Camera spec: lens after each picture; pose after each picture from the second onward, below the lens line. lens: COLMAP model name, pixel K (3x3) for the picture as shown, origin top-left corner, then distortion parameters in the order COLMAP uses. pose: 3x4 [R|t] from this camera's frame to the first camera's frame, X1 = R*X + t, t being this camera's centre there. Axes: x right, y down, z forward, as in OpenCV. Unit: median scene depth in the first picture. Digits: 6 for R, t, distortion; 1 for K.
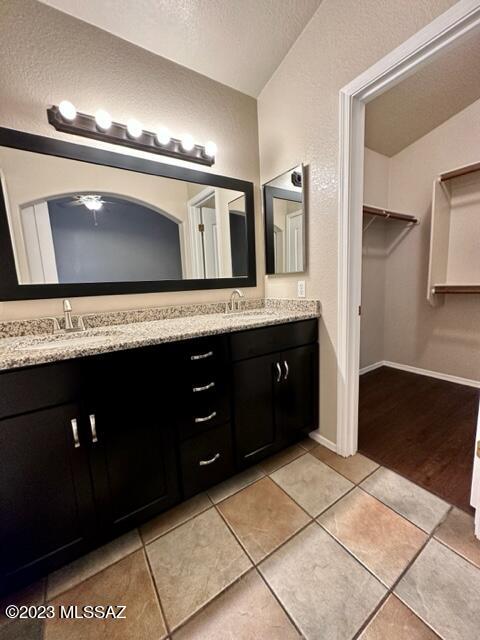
lens RADIAL K [[255.0, 0, 242.1], [0, 255.0, 317.7], [0, 0, 1]] dist [-0.000288, -0.000335]
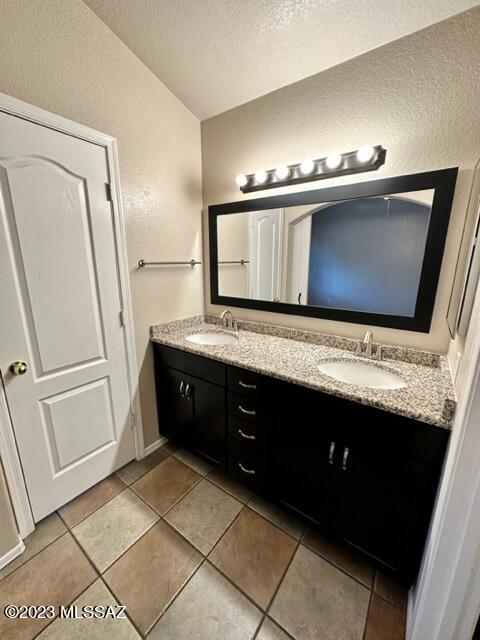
lens RADIAL K [[255.0, 0, 239.2], [0, 255.0, 320.4], [0, 0, 1]] dist [-0.000288, -0.000335]
pose [[0.342480, 0.256244, -0.903906, 0.535920], [-0.150745, 0.964611, 0.216337, -0.251912], [0.927353, 0.062169, 0.368988, 0.354602]]
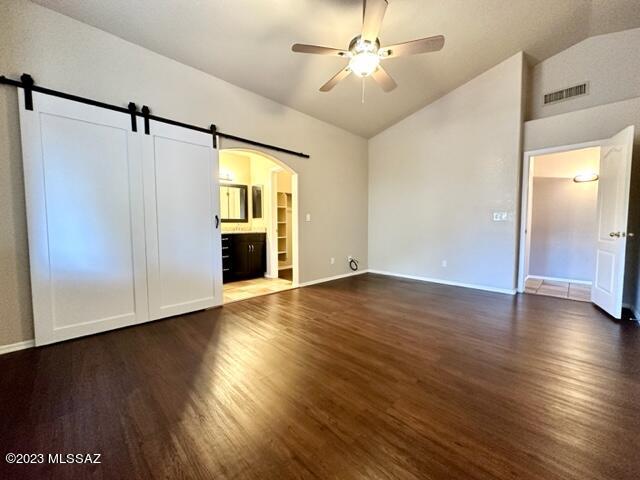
lens RADIAL K [[255.0, 0, 320.2], [0, 255.0, 241.4], [0, 0, 1]] dist [-0.000288, -0.000335]
pose [[0.981621, 0.037672, 0.187087, 0.344081], [-0.022357, 0.996273, -0.083306, 0.314482], [-0.189528, 0.077592, 0.978805, -1.951786]]
